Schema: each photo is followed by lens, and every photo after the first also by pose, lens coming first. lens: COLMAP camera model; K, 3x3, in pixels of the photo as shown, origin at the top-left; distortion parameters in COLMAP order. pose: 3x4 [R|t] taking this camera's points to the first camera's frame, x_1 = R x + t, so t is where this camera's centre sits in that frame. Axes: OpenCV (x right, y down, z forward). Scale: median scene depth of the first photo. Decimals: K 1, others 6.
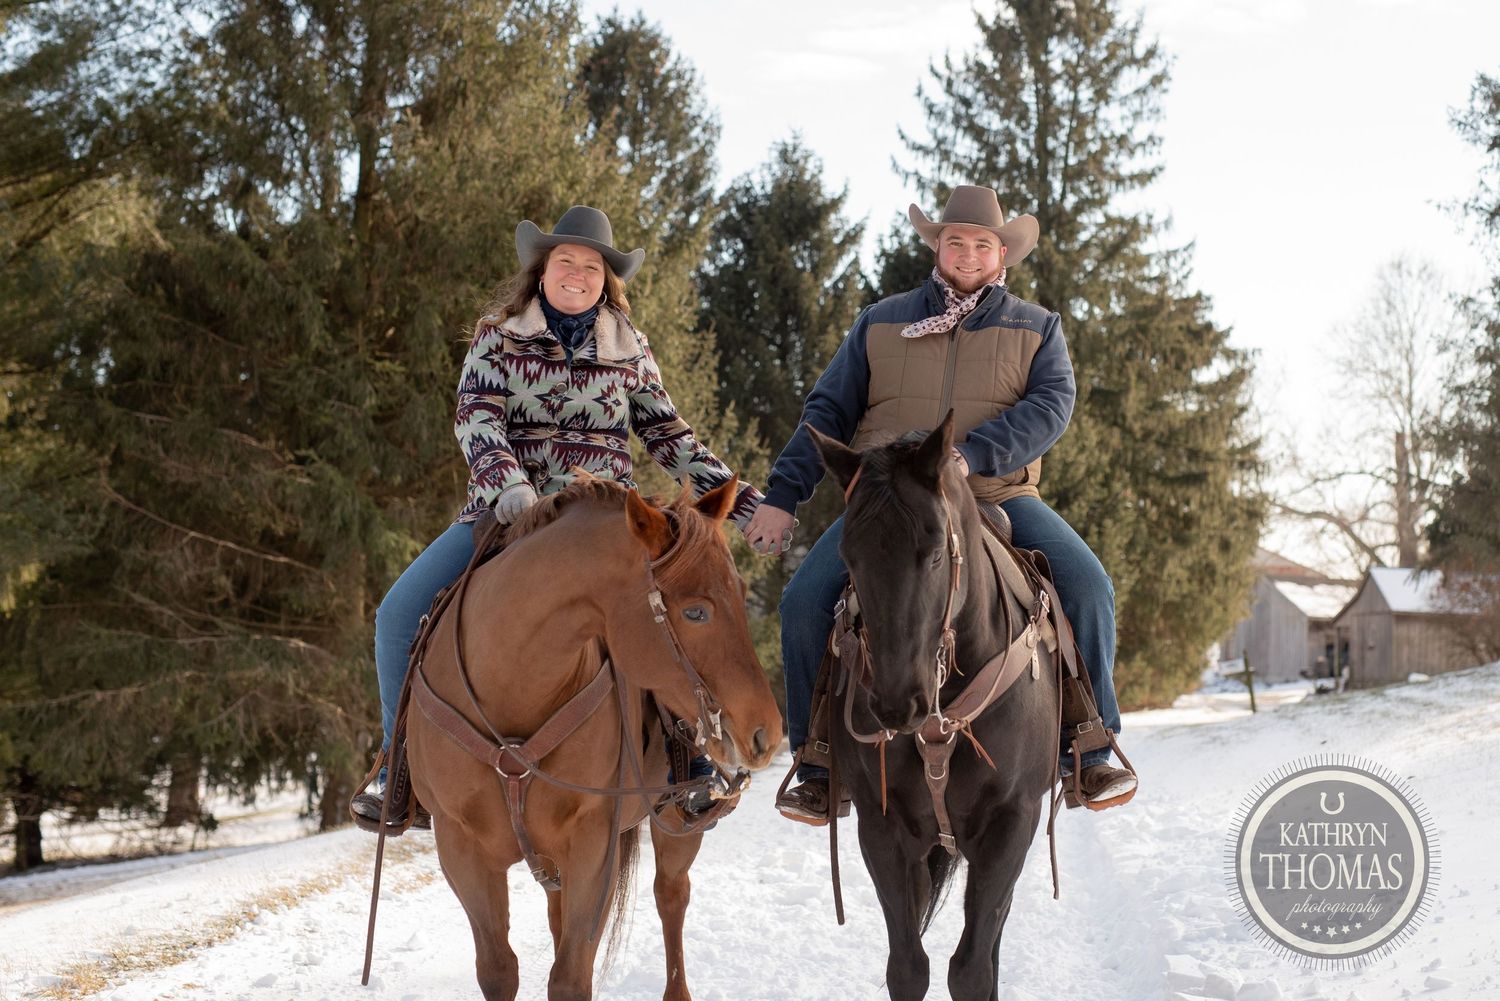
lens RADIAL K [[2816.2, 0, 938.0], [0, 2816.2, 478.7], [0, 0, 1]] dist [0.011761, 0.212623]
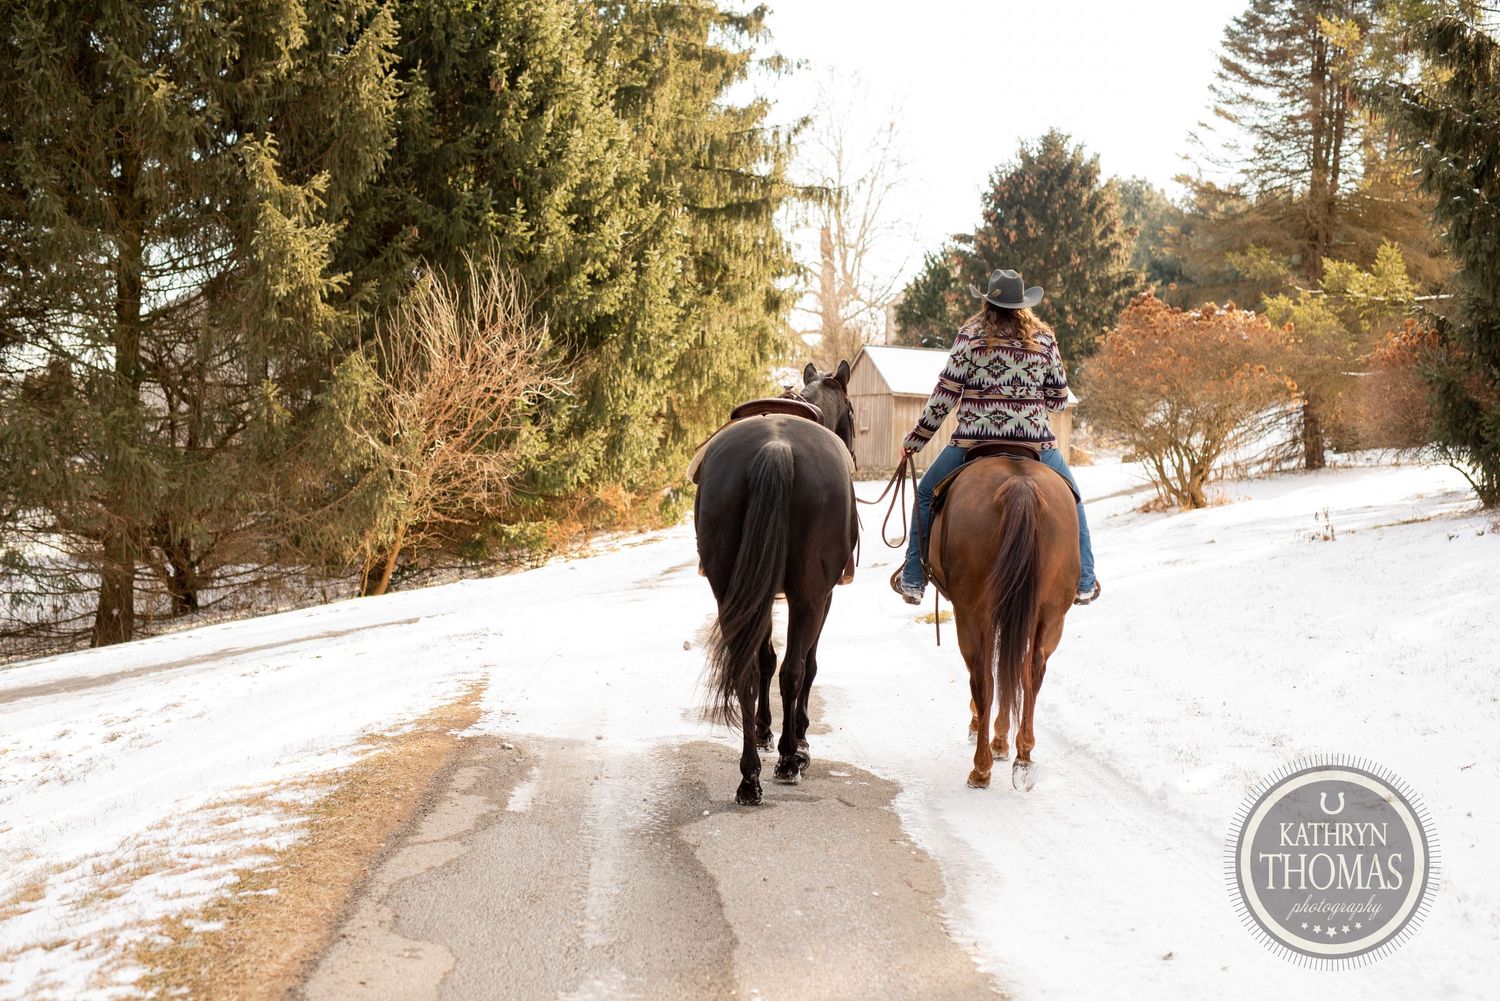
lens RADIAL K [[2107.5, 0, 756.4], [0, 2107.5, 512.3], [0, 0, 1]] dist [0.017148, 0.007912]
pose [[0.985449, 0.005635, 0.169878, 0.000313], [-0.023434, 0.994410, 0.102952, 0.021753], [-0.168348, -0.105435, 0.980073, 0.448829]]
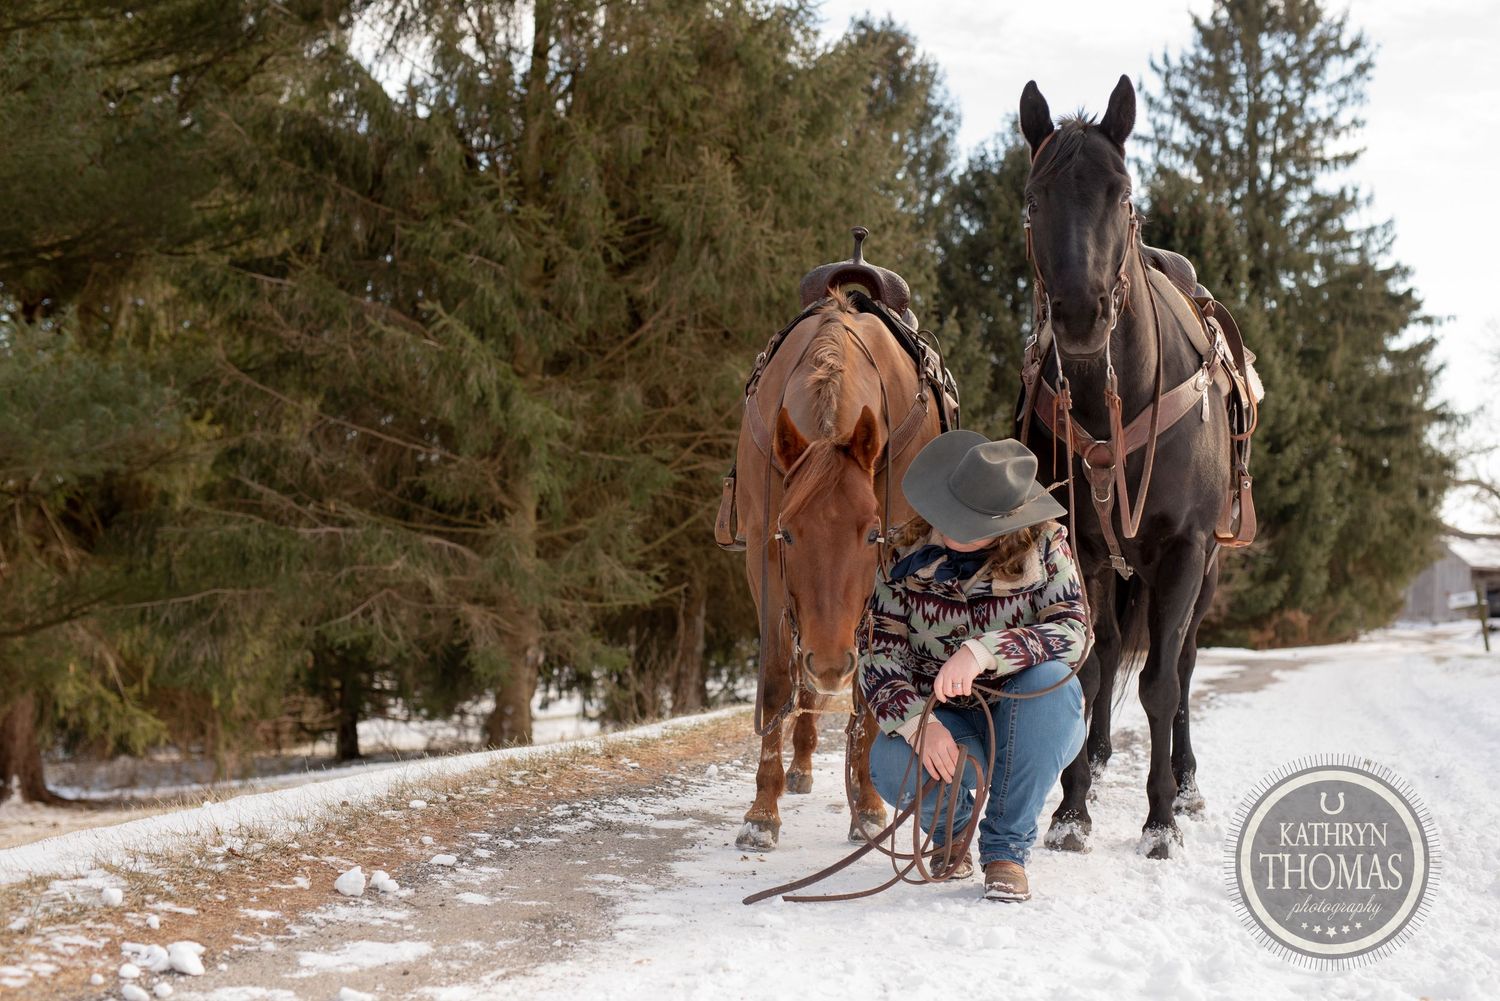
lens RADIAL K [[2107.5, 0, 756.4], [0, 2107.5, 512.3], [0, 0, 1]] dist [0.017148, 0.007912]
pose [[0.983881, 0.007435, -0.178671, -0.005938], [-0.003386, 0.999731, 0.022957, 0.013835], [0.178794, -0.021982, 0.983641, 0.155198]]
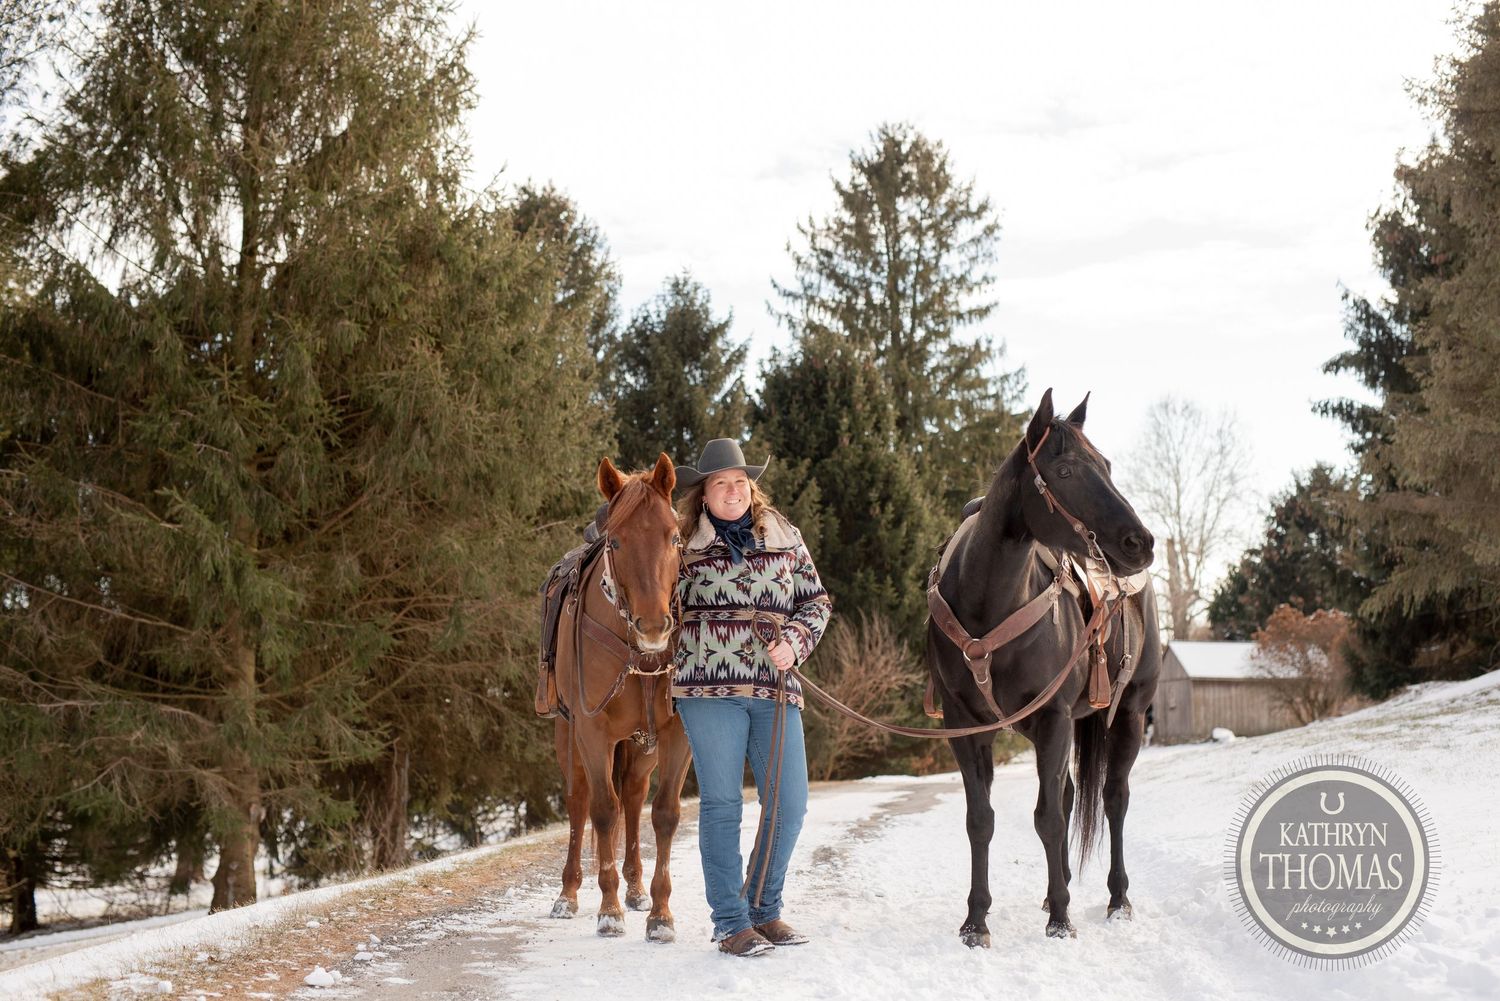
lens RADIAL K [[2107.5, 0, 756.4], [0, 2107.5, 512.3], [0, 0, 1]] dist [0.017148, 0.007912]
pose [[0.999385, -0.030336, -0.017590, -0.008335], [0.029588, 0.998707, -0.041344, 0.011364], [0.018821, 0.040798, 0.998990, 0.126548]]
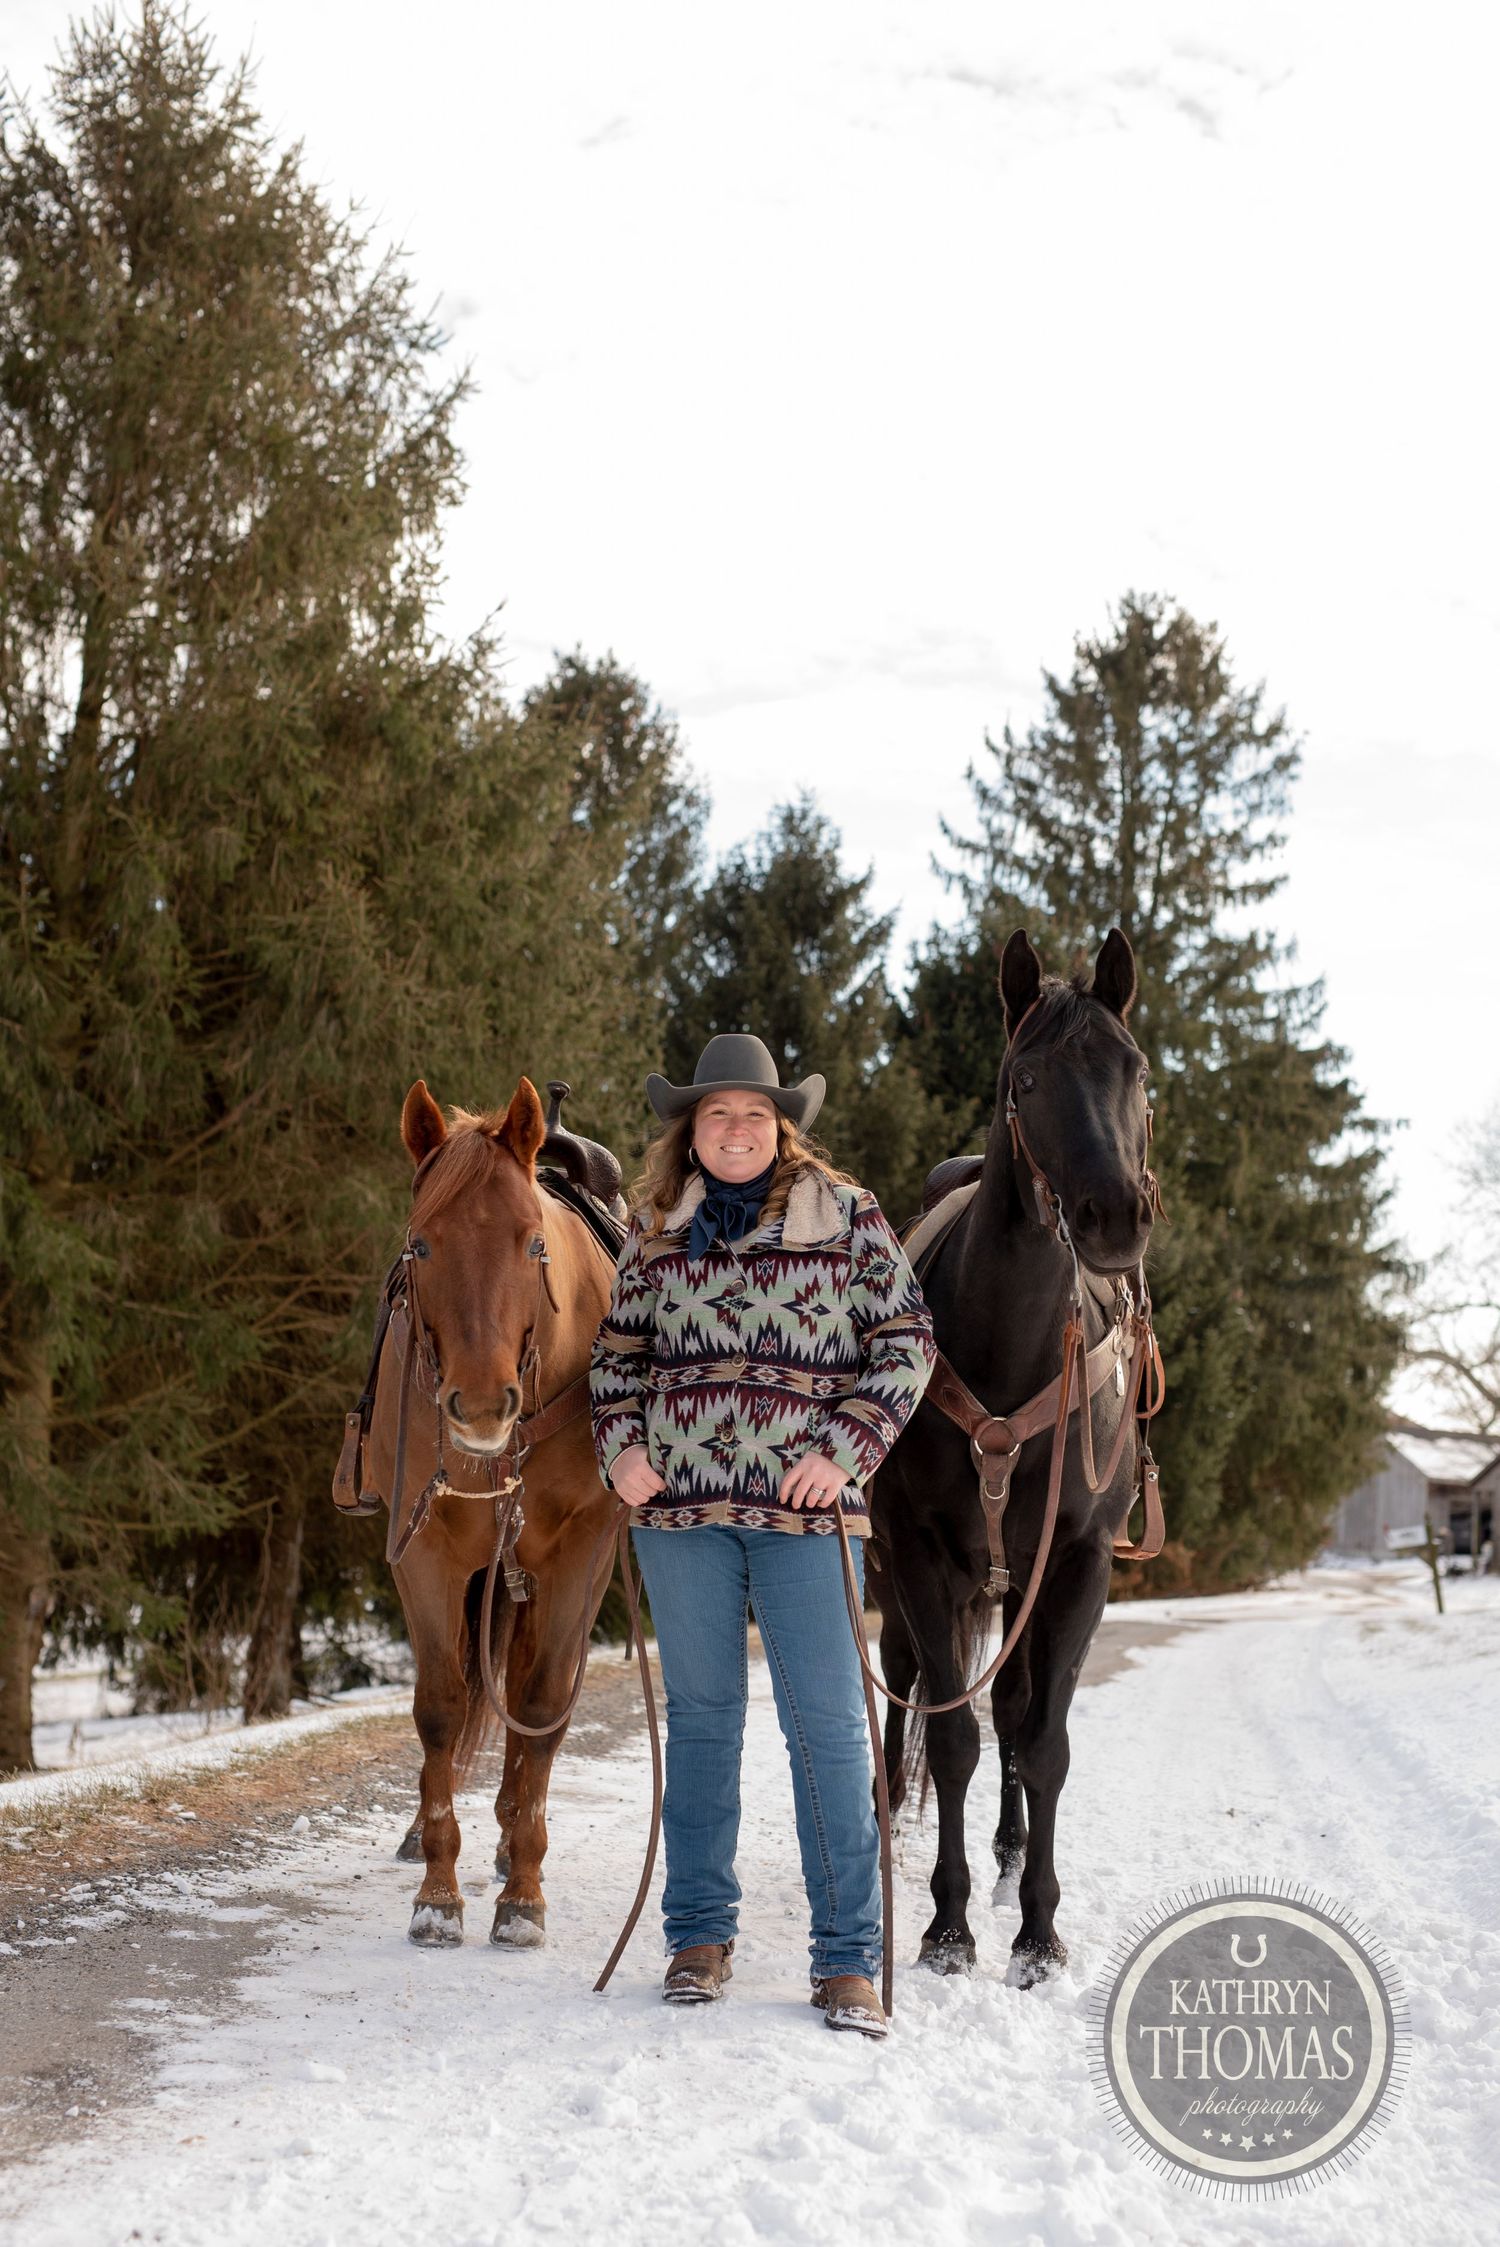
lens RADIAL K [[3157.0, 0, 740.6], [0, 3157.0, 1153.1], [0, 0, 1]] dist [0.017148, 0.007912]
pose [[0.996943, 0.031835, -0.071358, -0.004457], [-0.035252, 0.998265, -0.047153, 0.010527], [0.069733, 0.049524, 0.996336, 0.148716]]
